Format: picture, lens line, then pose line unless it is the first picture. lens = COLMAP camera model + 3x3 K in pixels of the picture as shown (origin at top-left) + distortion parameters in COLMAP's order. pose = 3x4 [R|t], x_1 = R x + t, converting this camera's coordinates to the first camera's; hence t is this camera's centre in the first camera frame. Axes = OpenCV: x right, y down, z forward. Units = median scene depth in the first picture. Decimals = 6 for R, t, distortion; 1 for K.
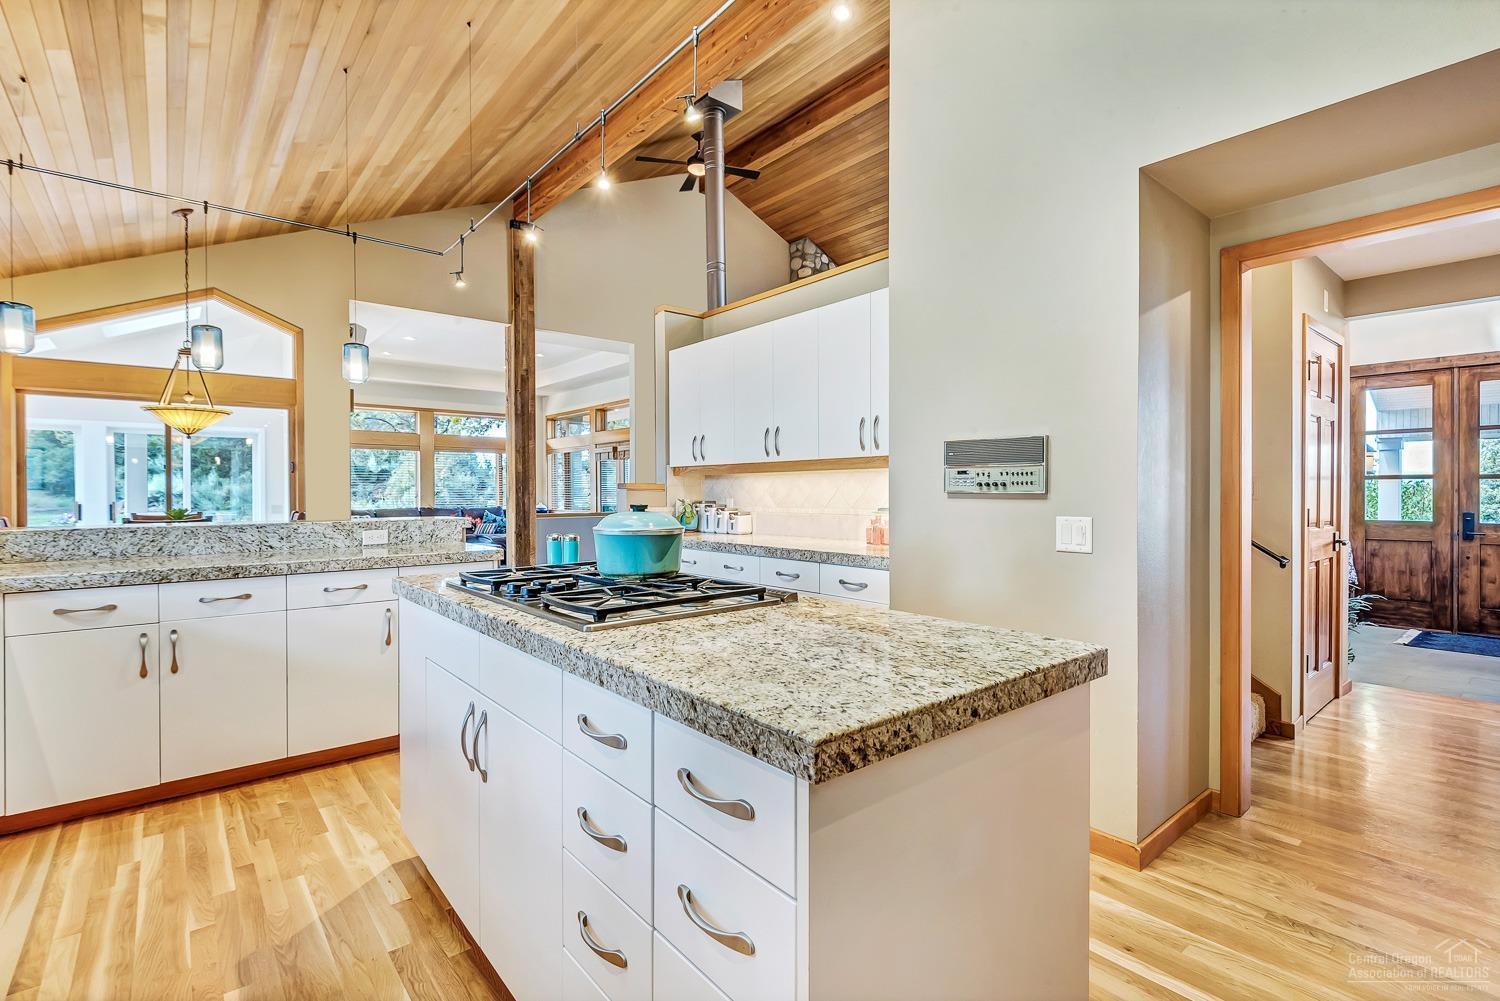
lens RADIAL K [[697.7, 0, 740.4], [0, 697.7, 495.1], [0, 0, 1]] dist [-0.000533, -0.000435]
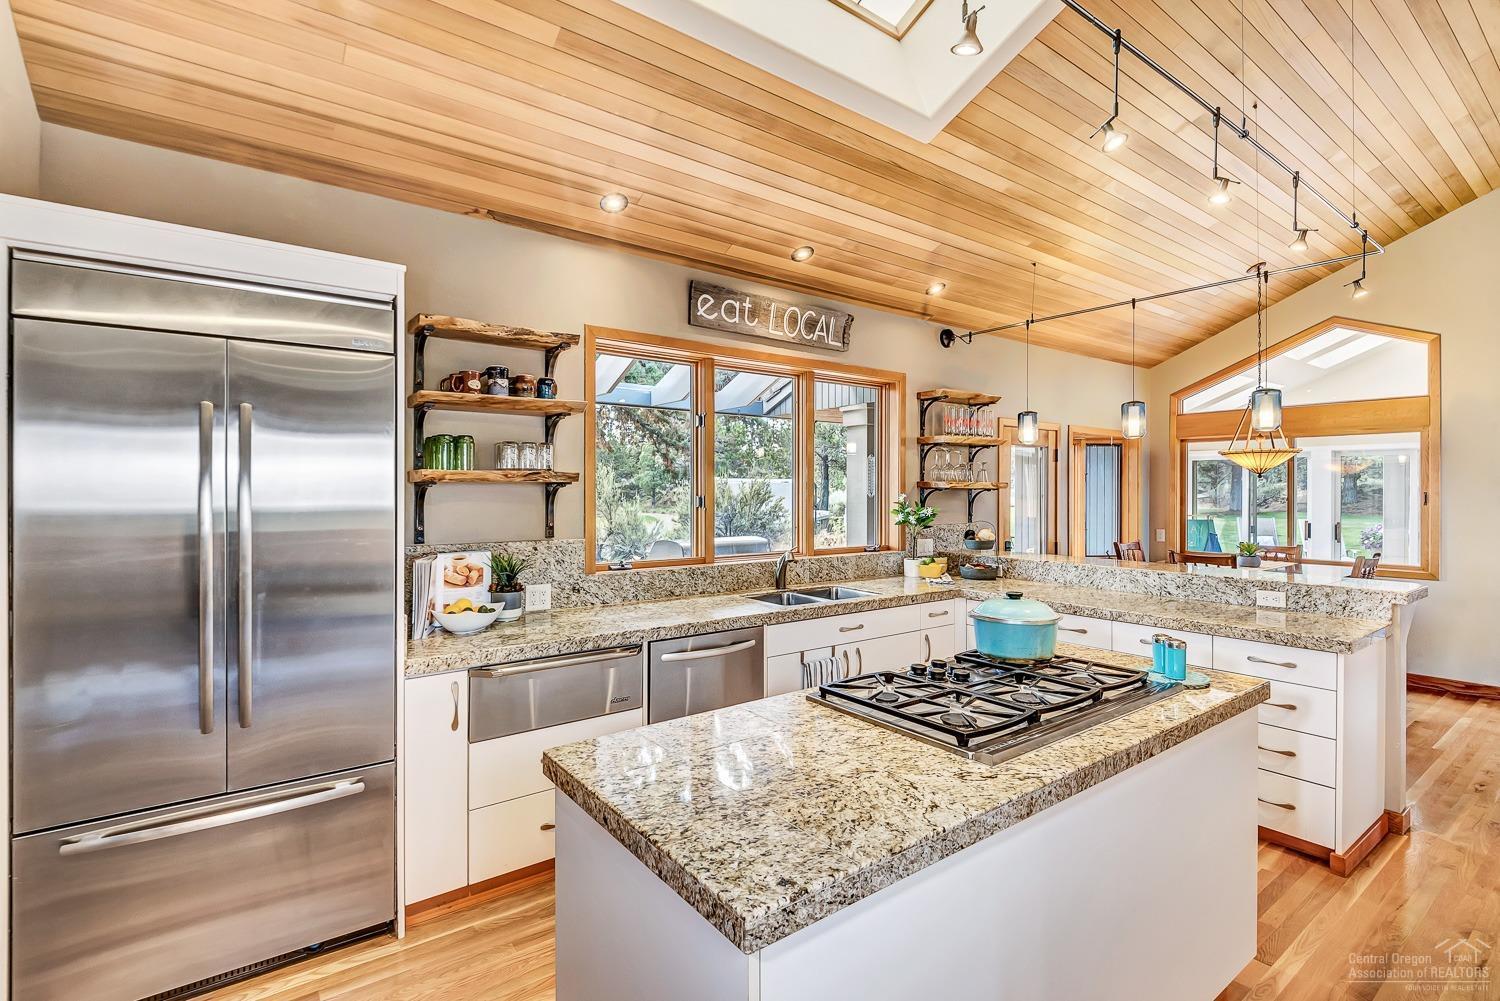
lens RADIAL K [[697.7, 0, 741.2], [0, 697.7, 493.9], [0, 0, 1]] dist [-0.000533, -0.000435]
pose [[-0.049600, 0.009250, -0.998726, 0.301234], [-0.007148, 0.999928, 0.009616, -0.057441], [0.998744, 0.007616, -0.049531, 0.245347]]
